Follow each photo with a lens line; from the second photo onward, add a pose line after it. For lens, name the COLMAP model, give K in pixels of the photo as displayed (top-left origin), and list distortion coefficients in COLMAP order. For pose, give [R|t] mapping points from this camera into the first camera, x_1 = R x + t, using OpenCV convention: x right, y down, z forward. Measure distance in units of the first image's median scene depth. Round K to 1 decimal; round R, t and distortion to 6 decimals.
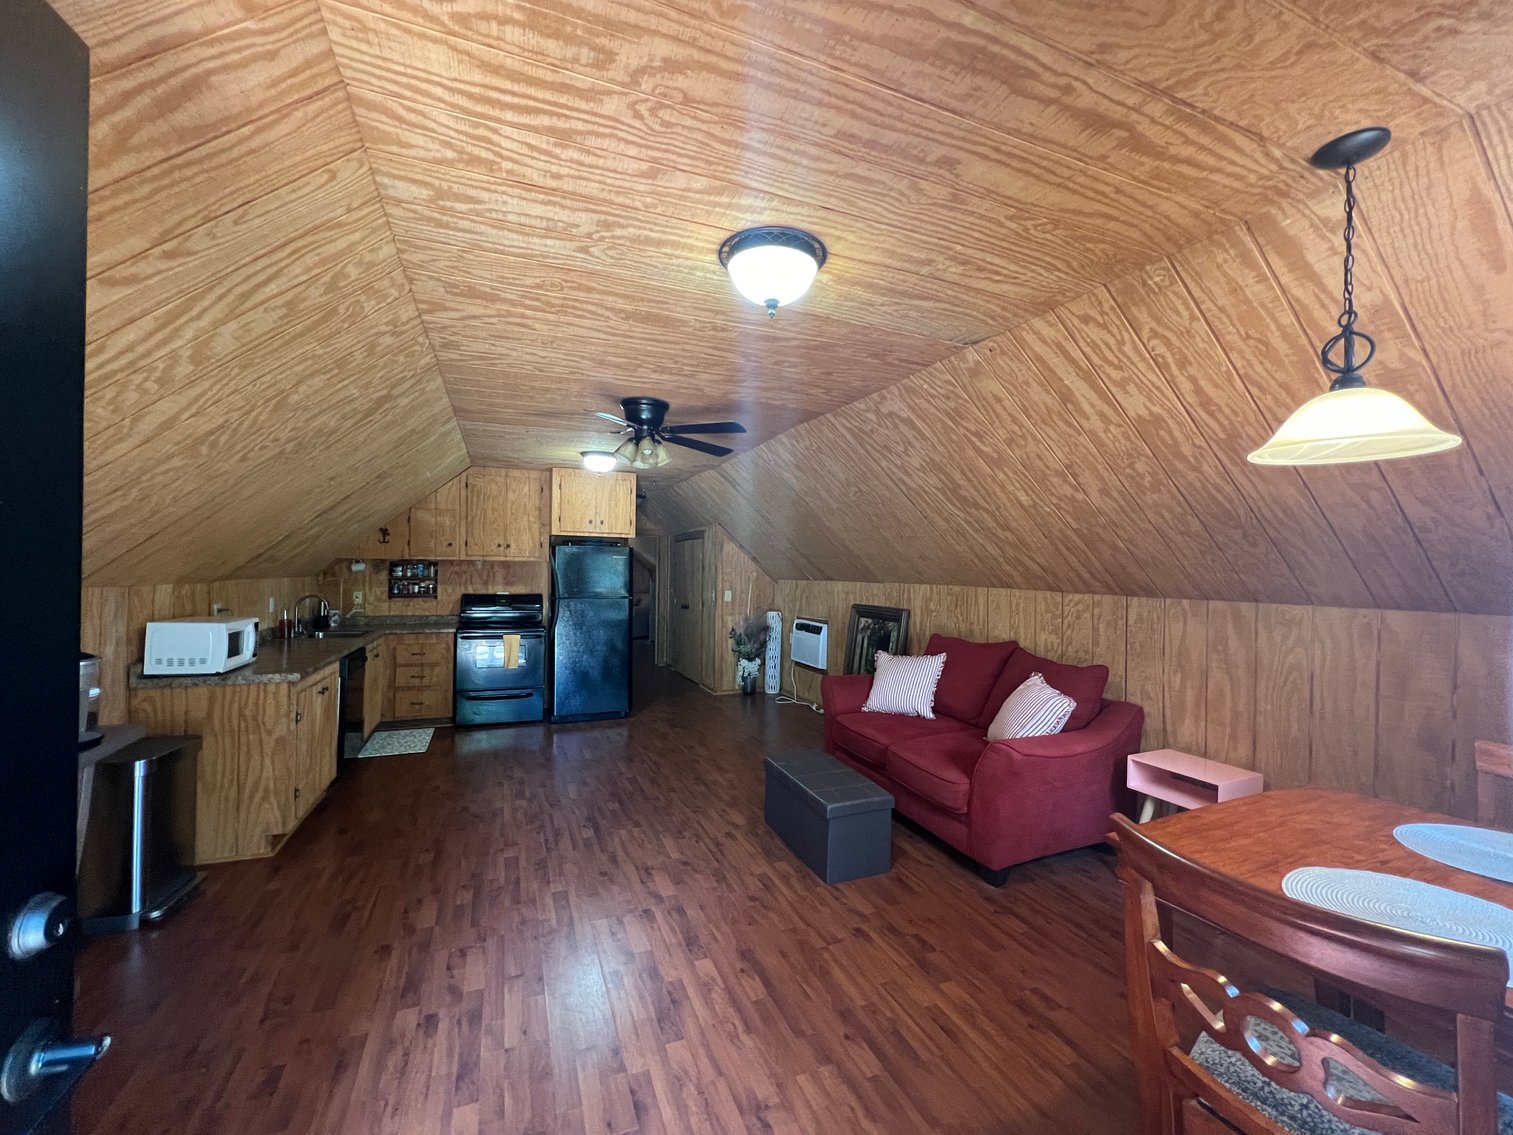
lens RADIAL K [[608.0, 0, 756.5], [0, 608.0, 567.5], [0, 0, 1]] dist [-0.000524, 0.000379]
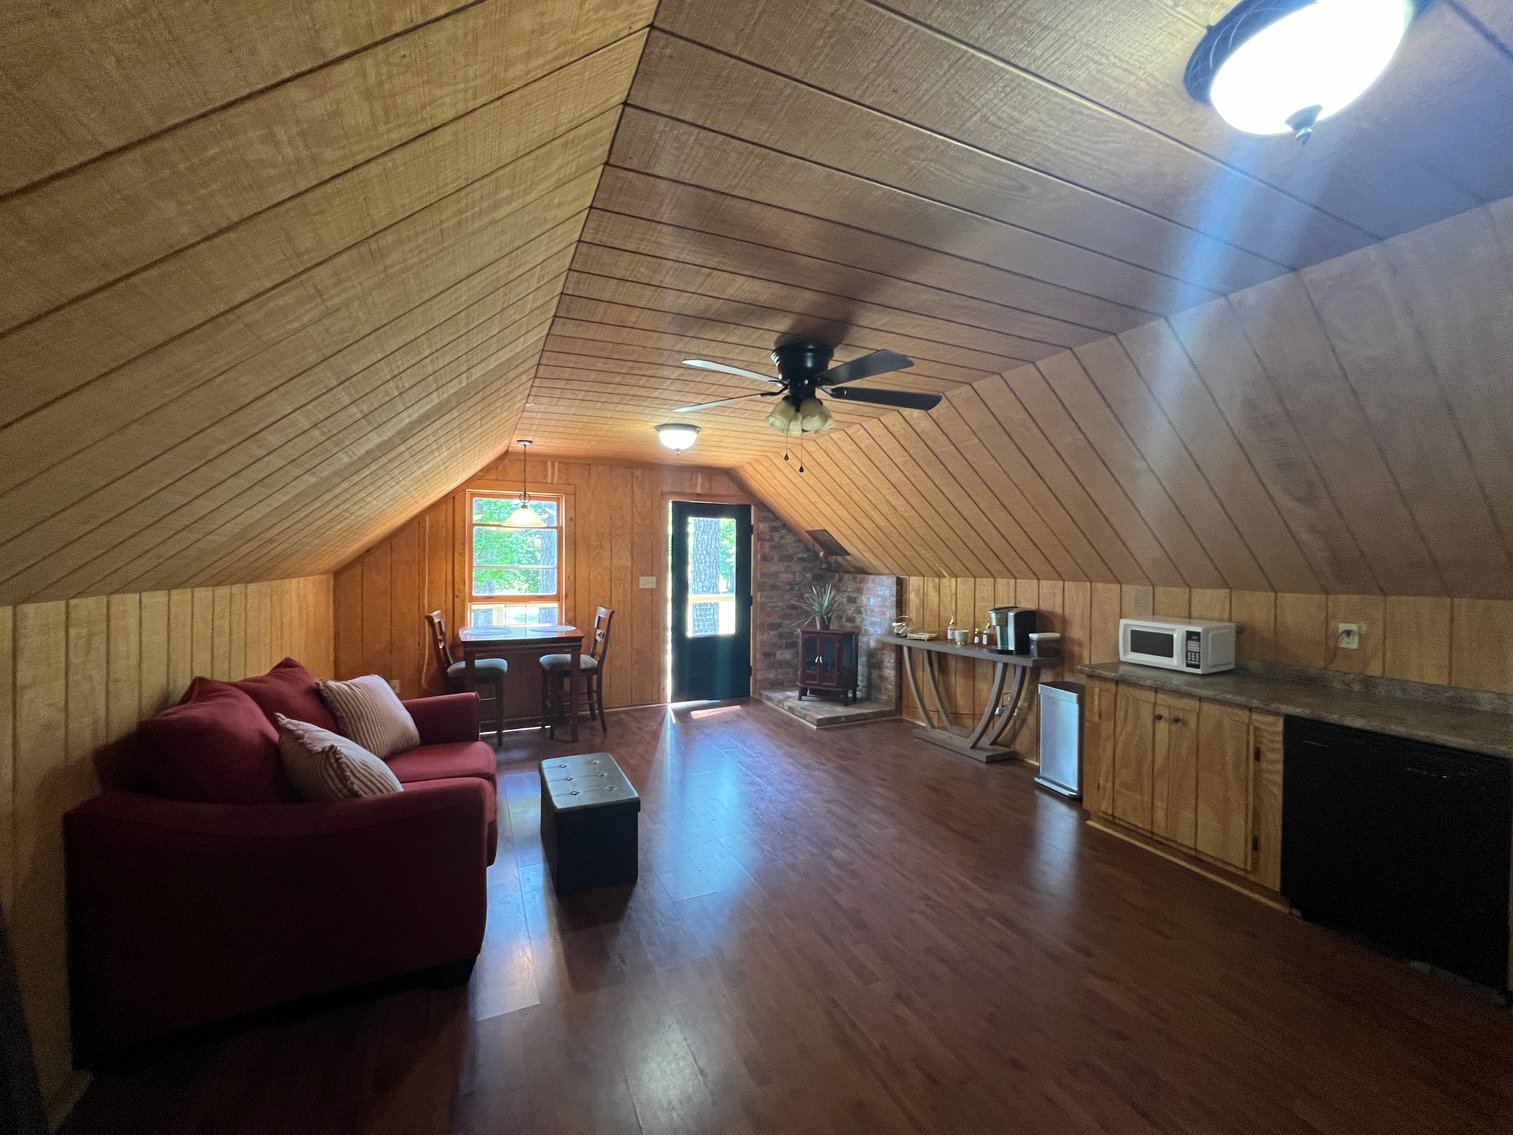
lens RADIAL K [[608.0, 0, 756.5], [0, 608.0, 567.5], [0, 0, 1]] dist [-0.000524, 0.000379]
pose [[-0.998846, -0.020936, -0.043215, -0.064328], [-0.021392, 0.999720, 0.010094, -0.002243], [0.042991, 0.011007, -0.999015, 1.170545]]
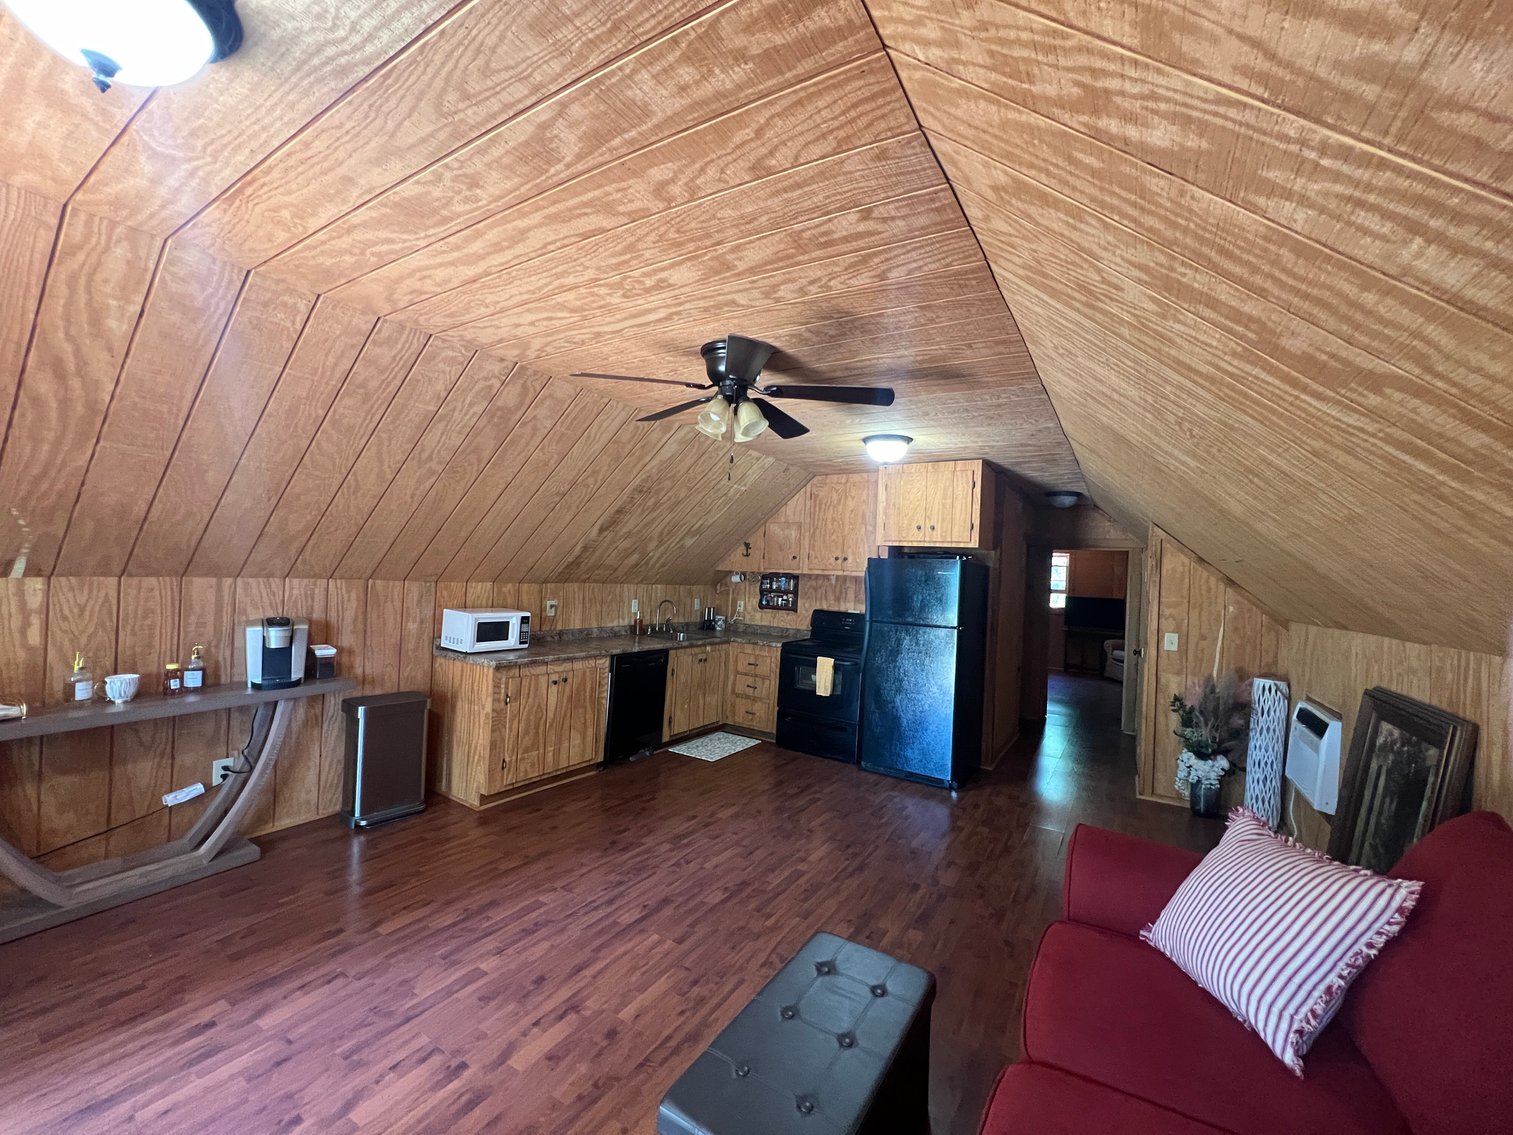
lens RADIAL K [[608.0, 0, 756.5], [0, 608.0, 567.5], [0, 0, 1]] dist [-0.000524, 0.000379]
pose [[0.580984, 0.005663, -0.813895, 0.275012], [-0.035940, 0.999179, -0.018703, -0.001328], [0.813121, 0.040117, 0.580711, 0.405870]]
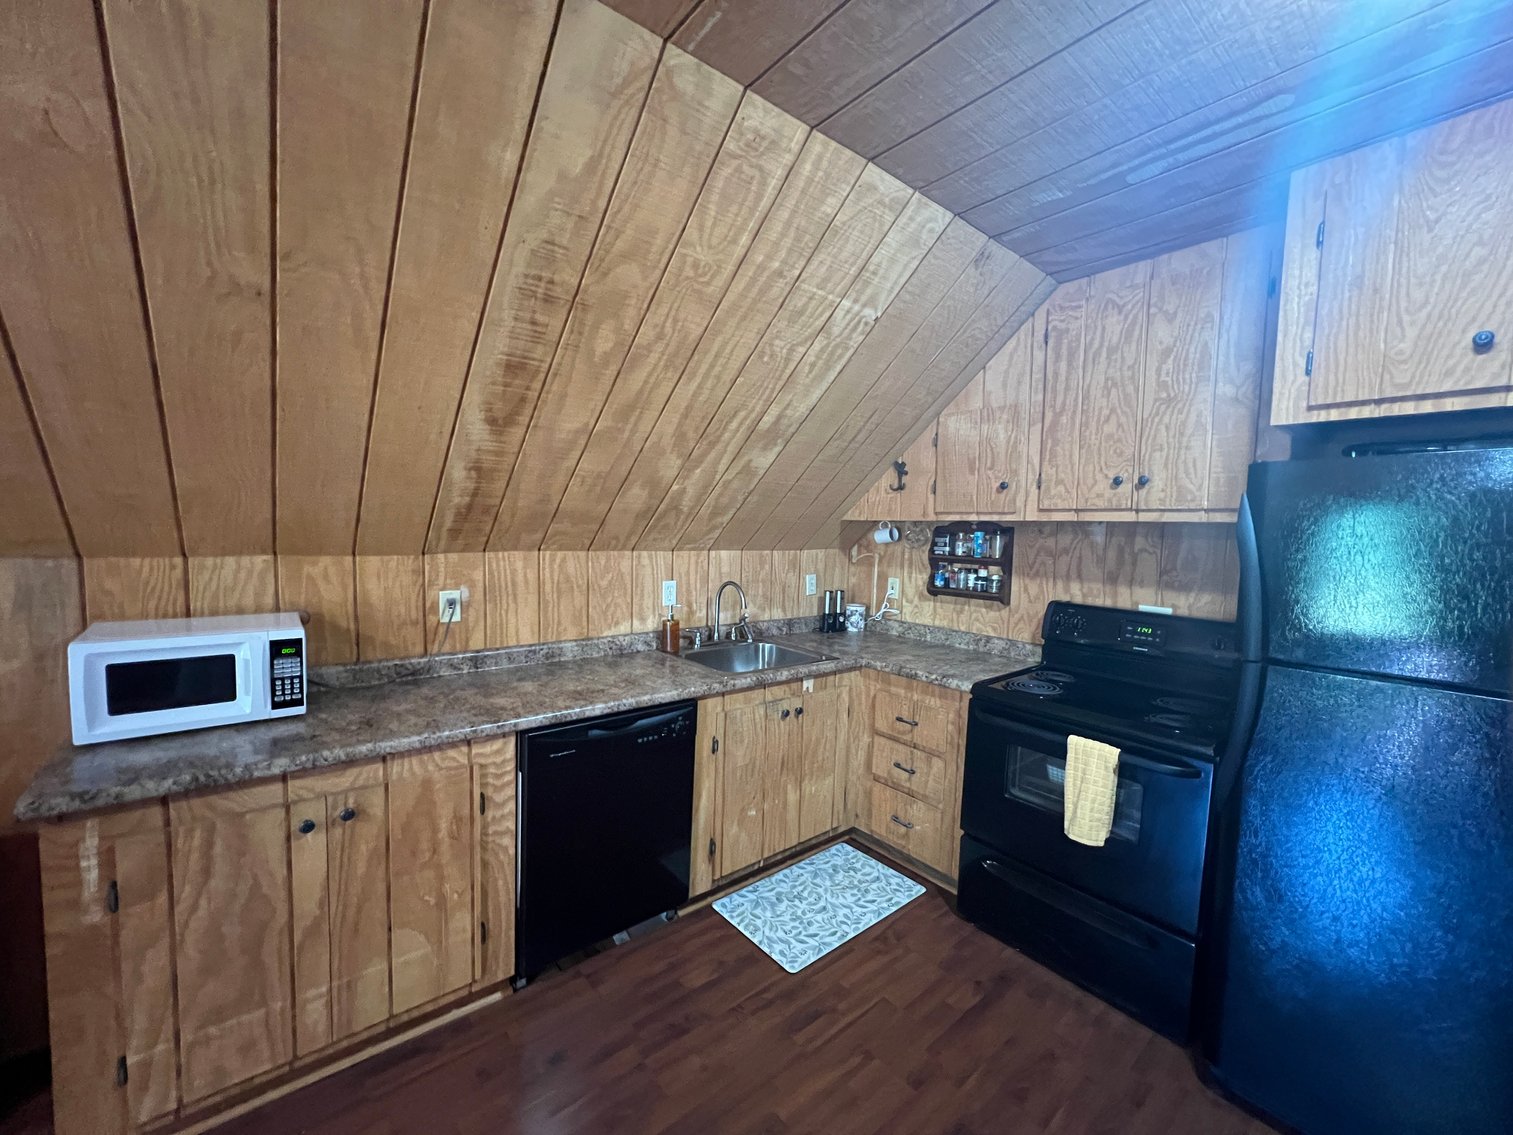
lens RADIAL K [[608.0, 0, 756.5], [0, 608.0, 567.5], [0, 0, 1]] dist [-0.000524, 0.000379]
pose [[0.294341, 0.059988, -0.953816, -0.147366], [-0.016010, 0.998198, 0.057839, -0.002118], [0.955566, -0.001754, 0.294771, 0.747999]]
